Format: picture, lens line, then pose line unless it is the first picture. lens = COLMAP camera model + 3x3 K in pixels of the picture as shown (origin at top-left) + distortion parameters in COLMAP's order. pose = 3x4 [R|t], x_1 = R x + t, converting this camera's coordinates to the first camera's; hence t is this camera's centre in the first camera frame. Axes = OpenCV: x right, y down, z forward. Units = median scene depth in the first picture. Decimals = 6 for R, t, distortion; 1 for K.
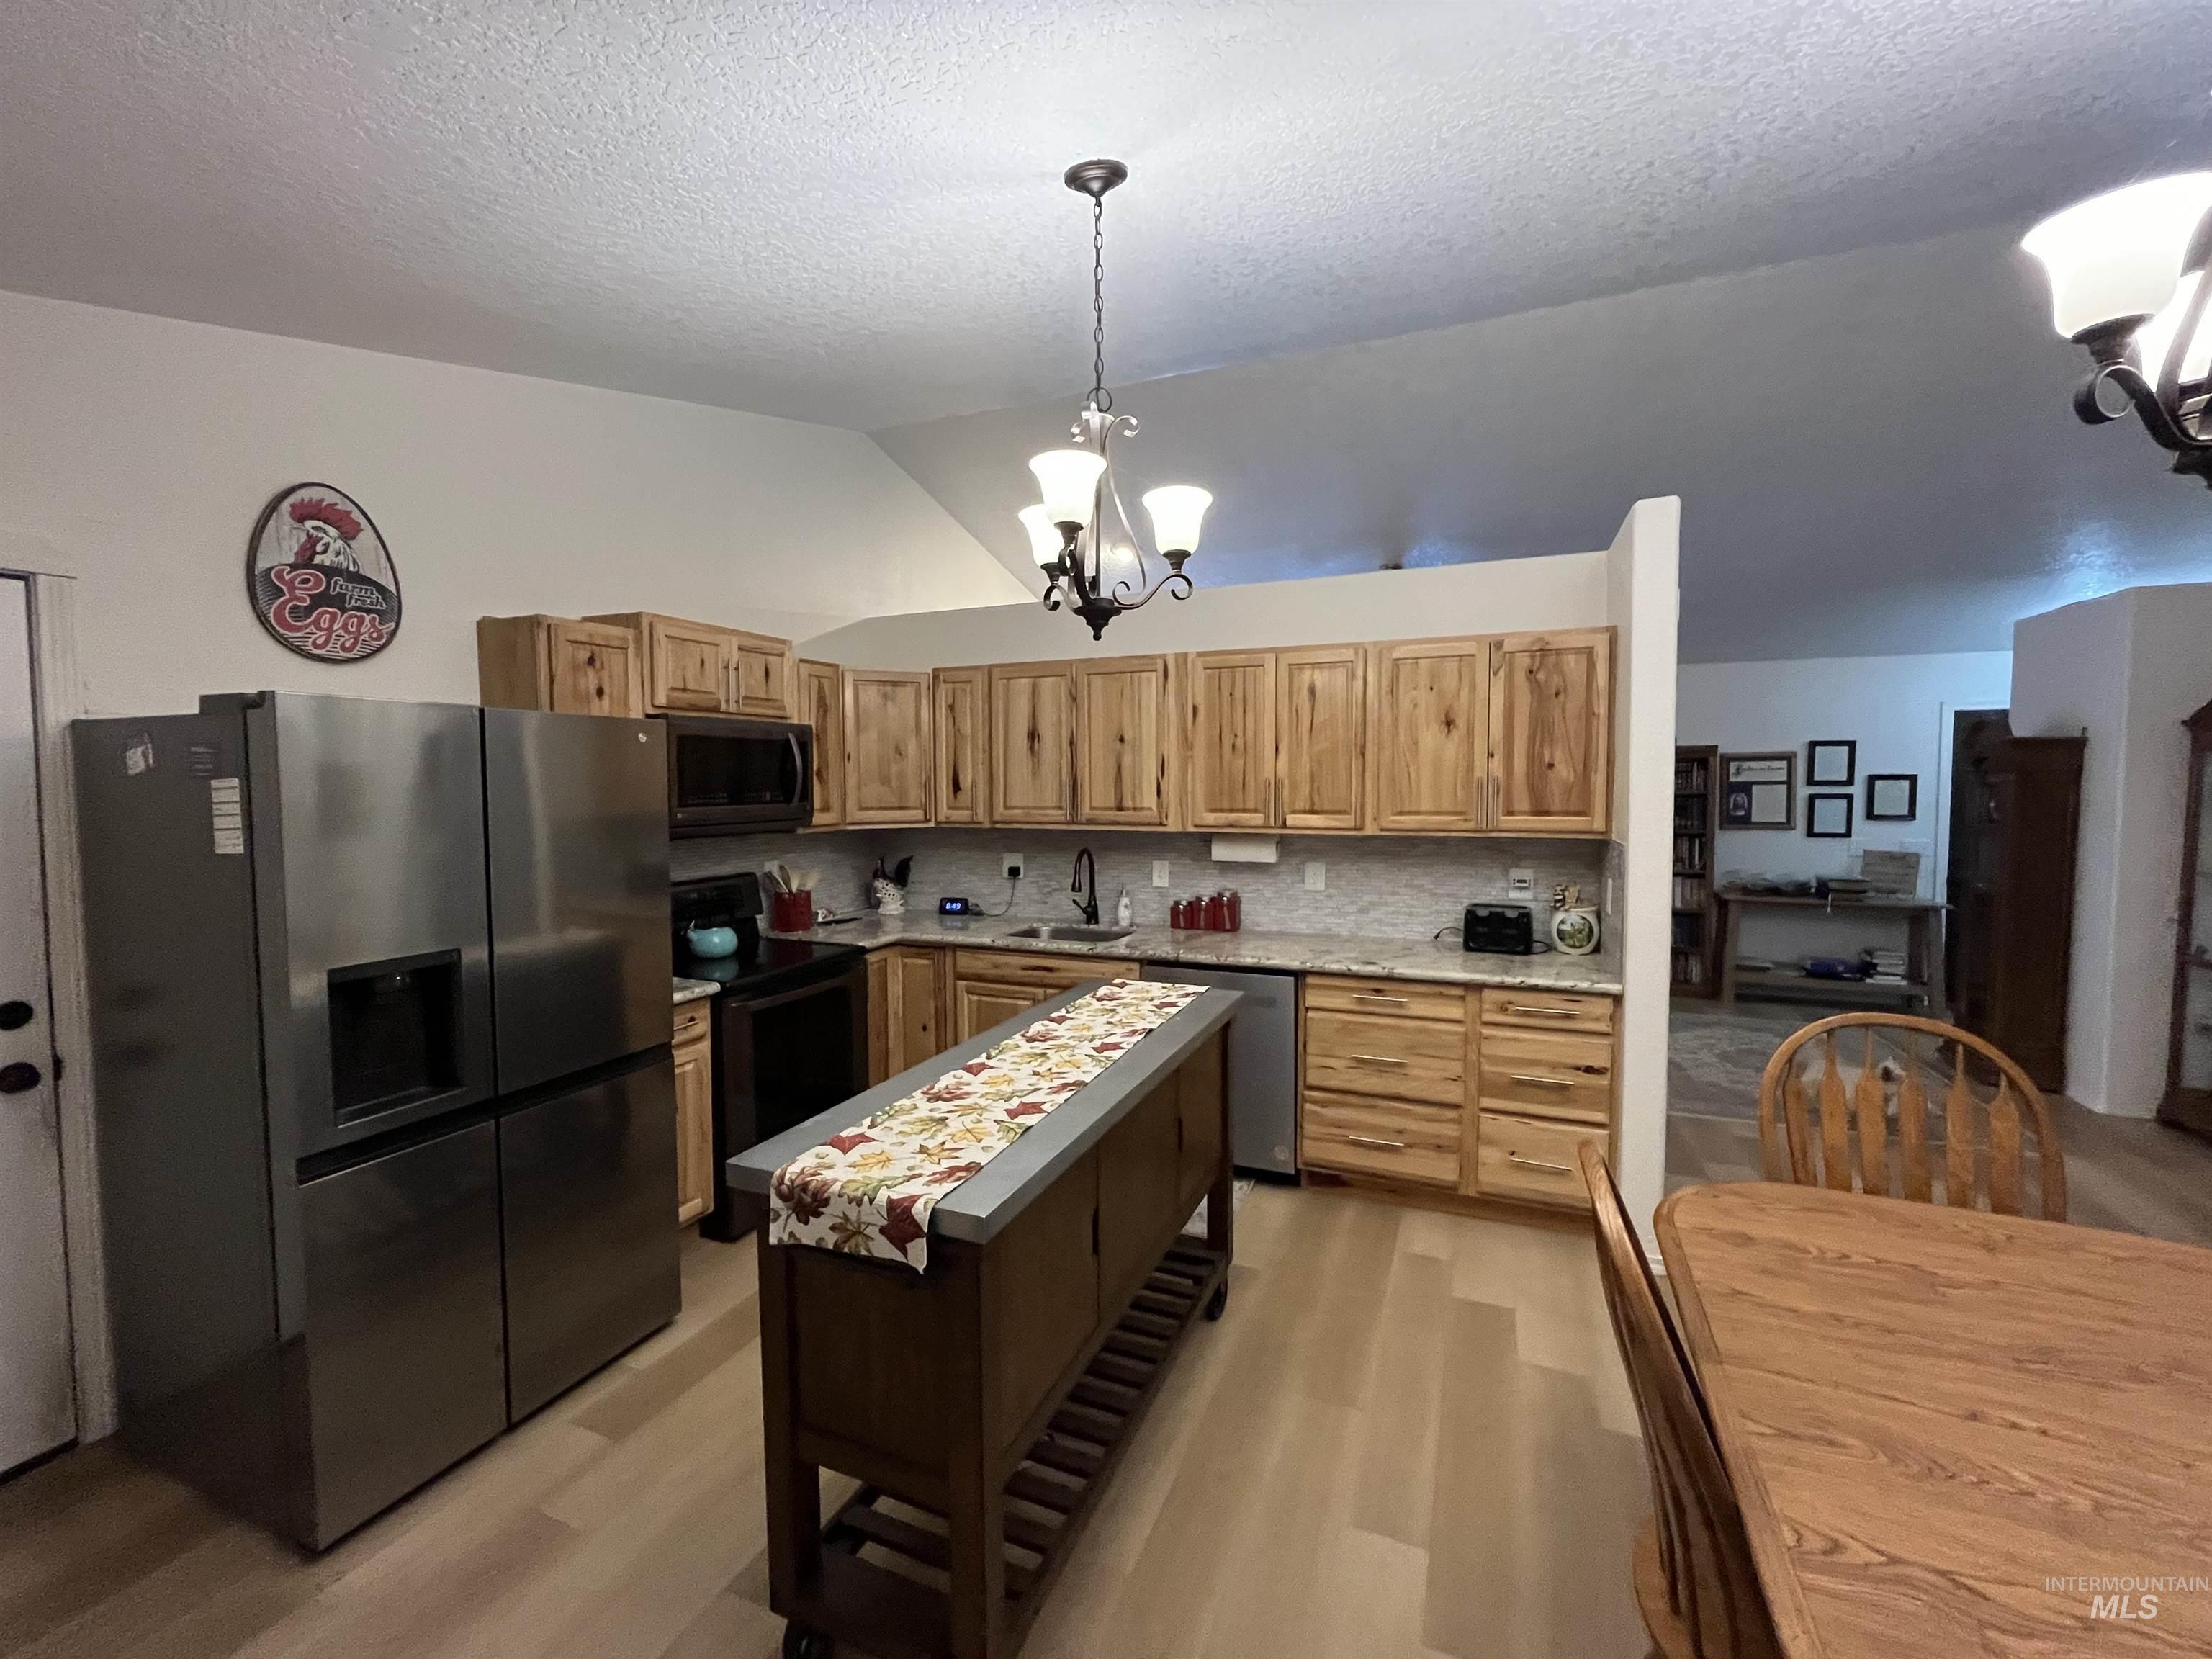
lens RADIAL K [[901.0, 0, 1102.7], [0, 901.0, 834.0], [0, 0, 1]] dist [-0.003688, 0.000426]
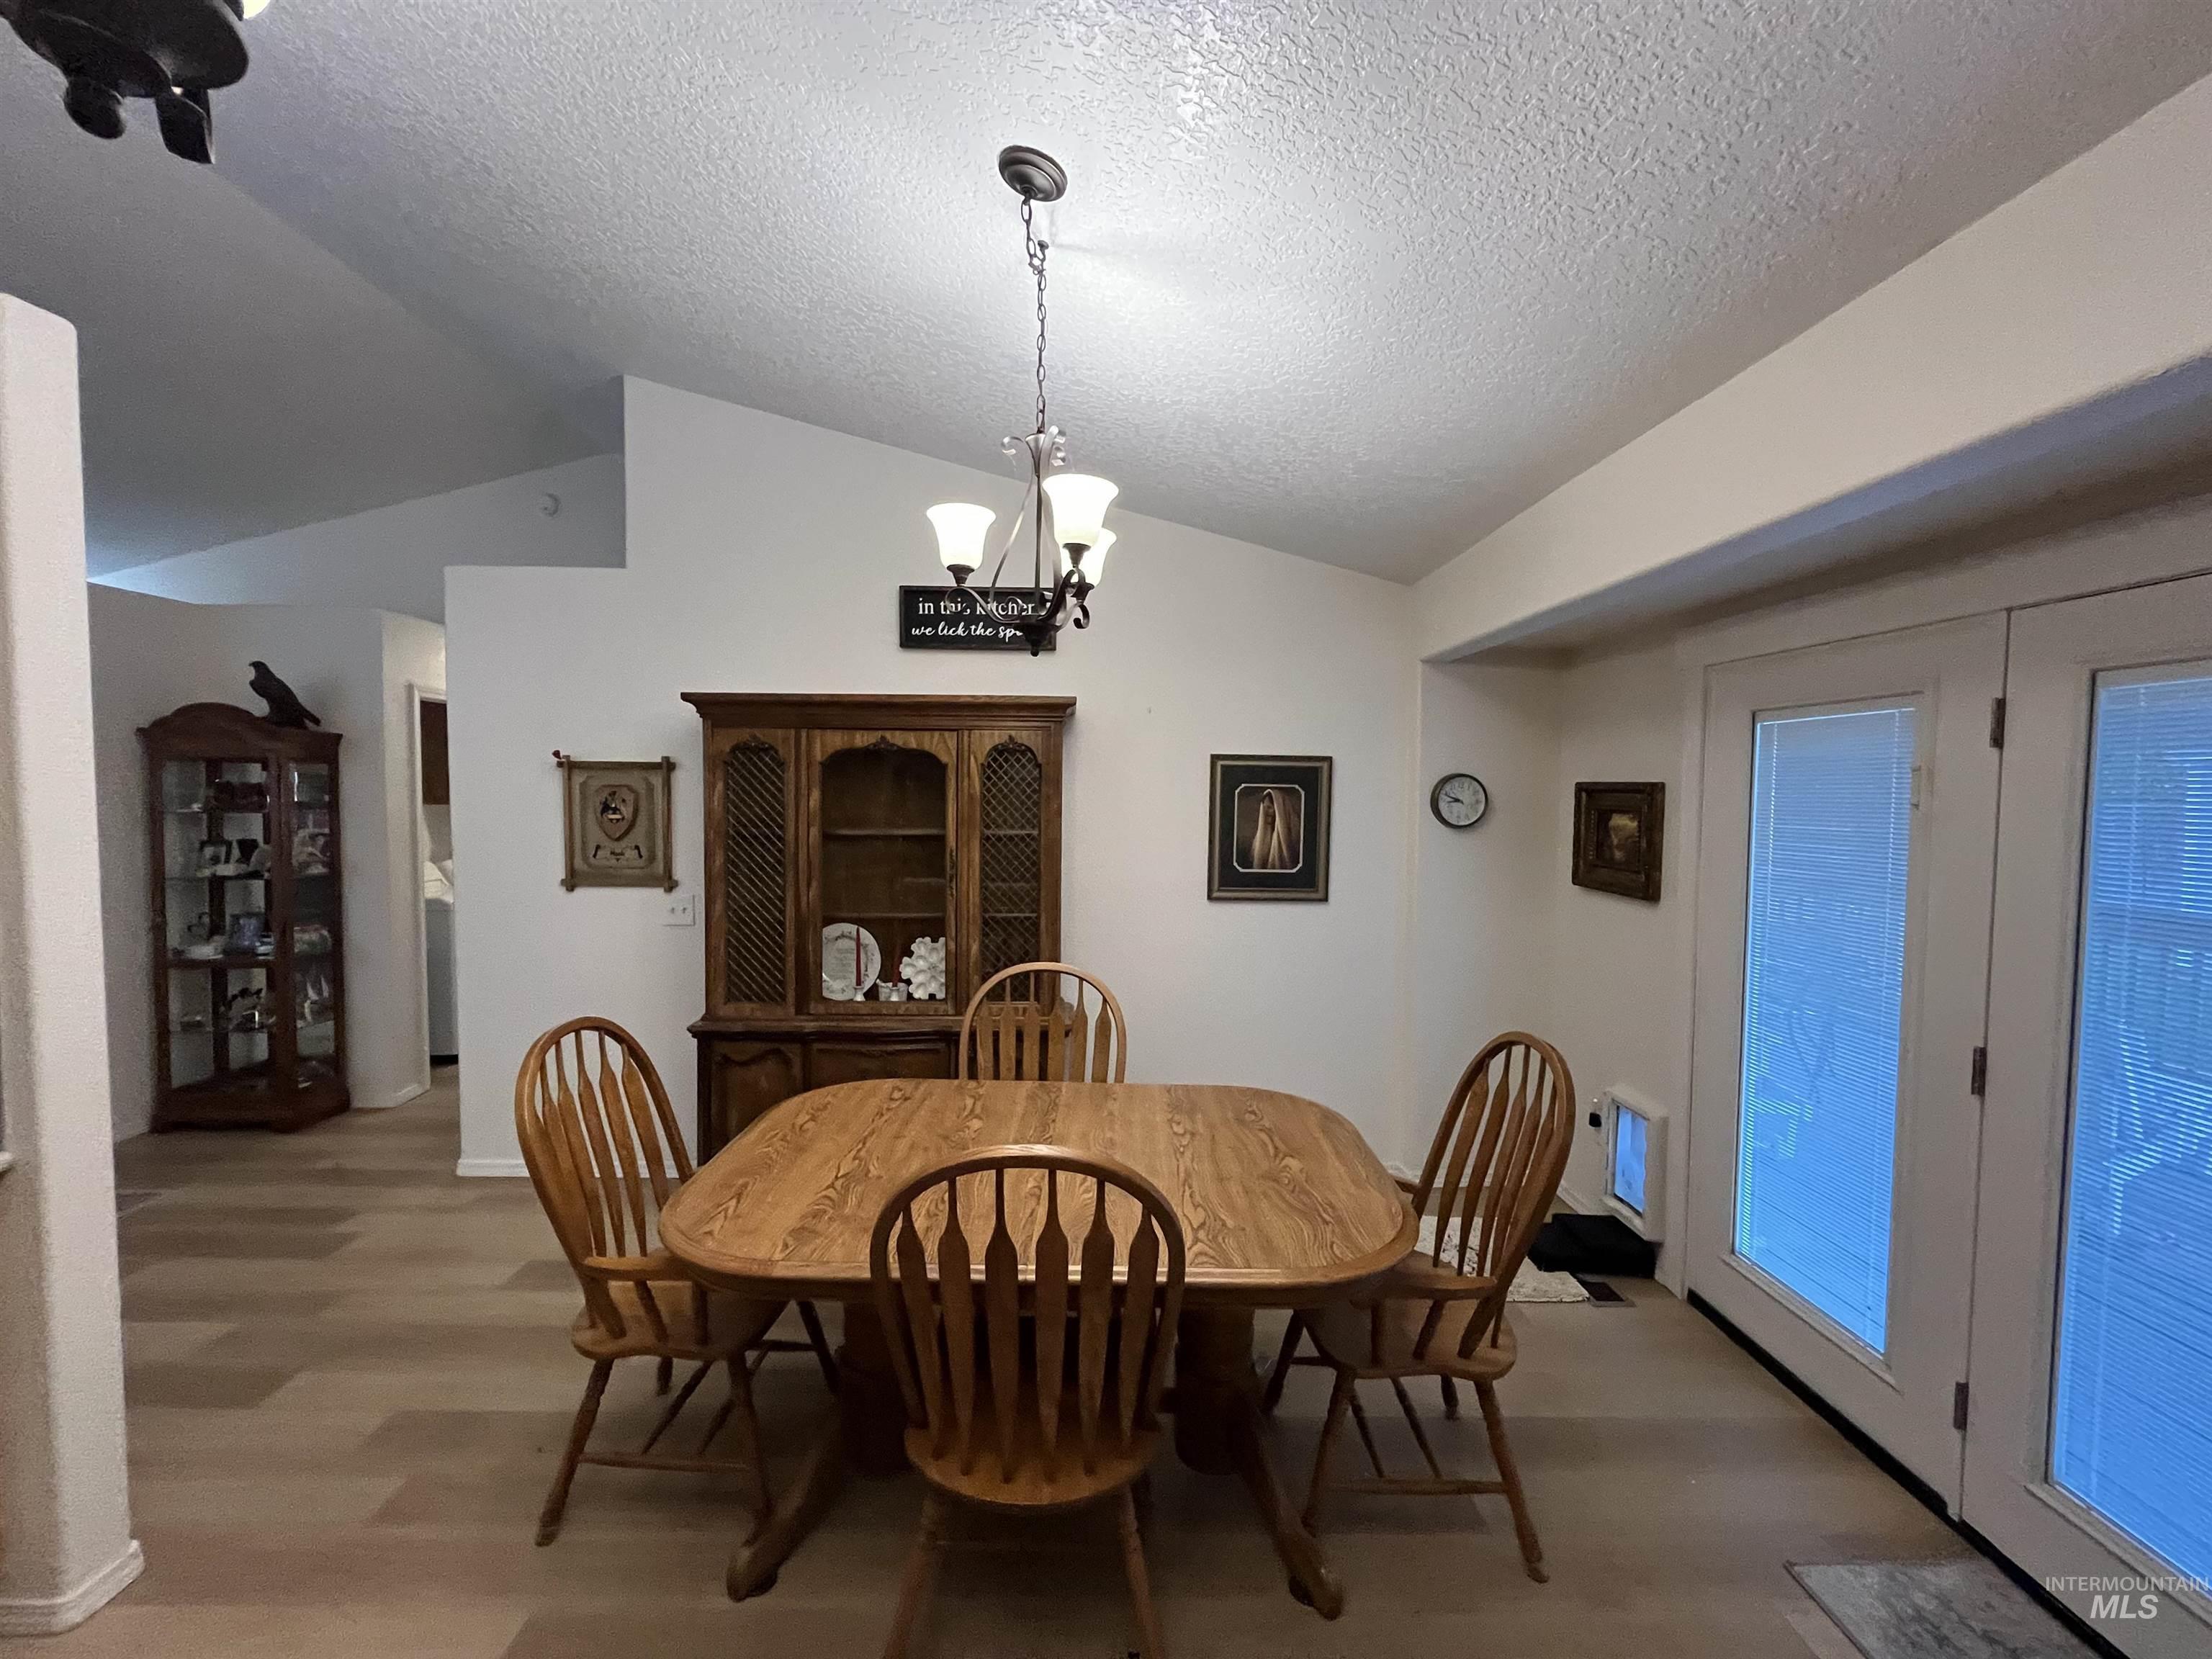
lens RADIAL K [[901.0, 0, 1102.0], [0, 901.0, 829.7], [0, 0, 1]] dist [-0.003688, 0.000426]
pose [[-0.401479, -0.036977, 0.915122, -0.164124], [0.045810, 0.997123, 0.060388, -0.028034], [-0.914722, 0.066167, -0.398630, 0.477424]]
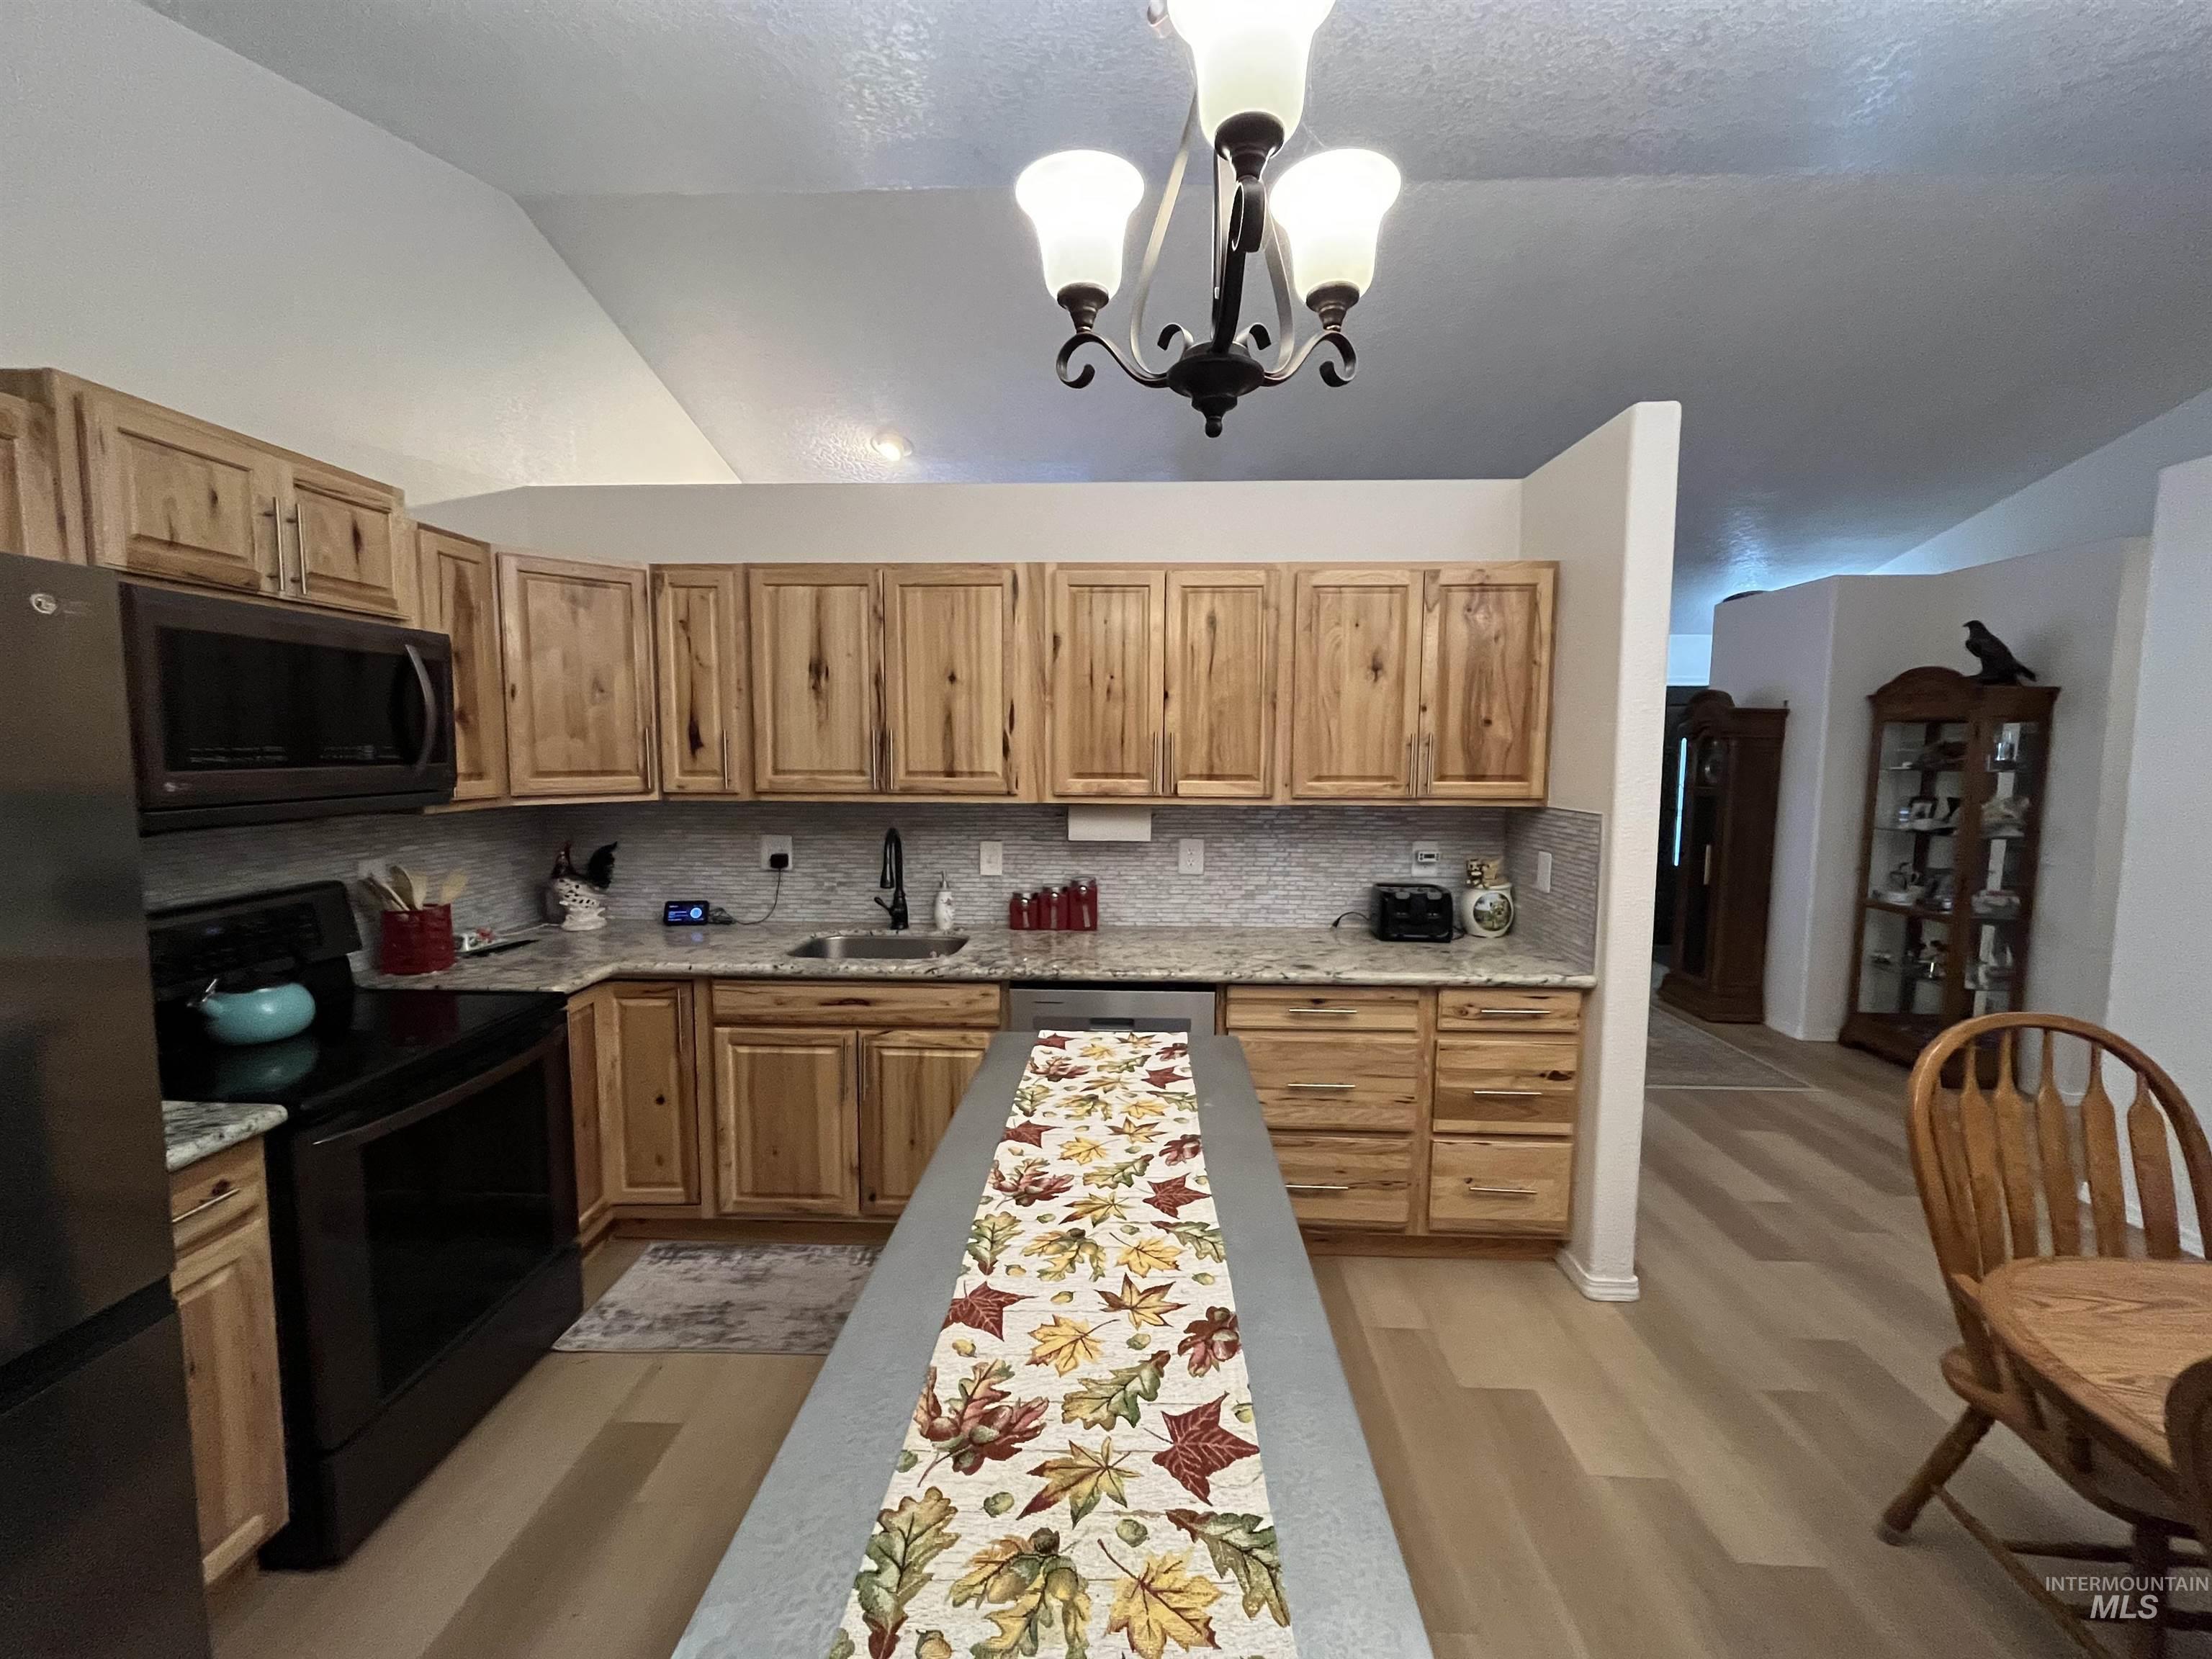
lens RADIAL K [[901.0, 0, 1102.3], [0, 901.0, 831.2], [0, 0, 1]] dist [-0.003688, 0.000426]
pose [[0.936452, -0.023312, 0.350020, -0.134500], [0.011225, 0.999270, 0.036523, -0.006722], [-0.350616, -0.030273, 0.936030, 0.294799]]
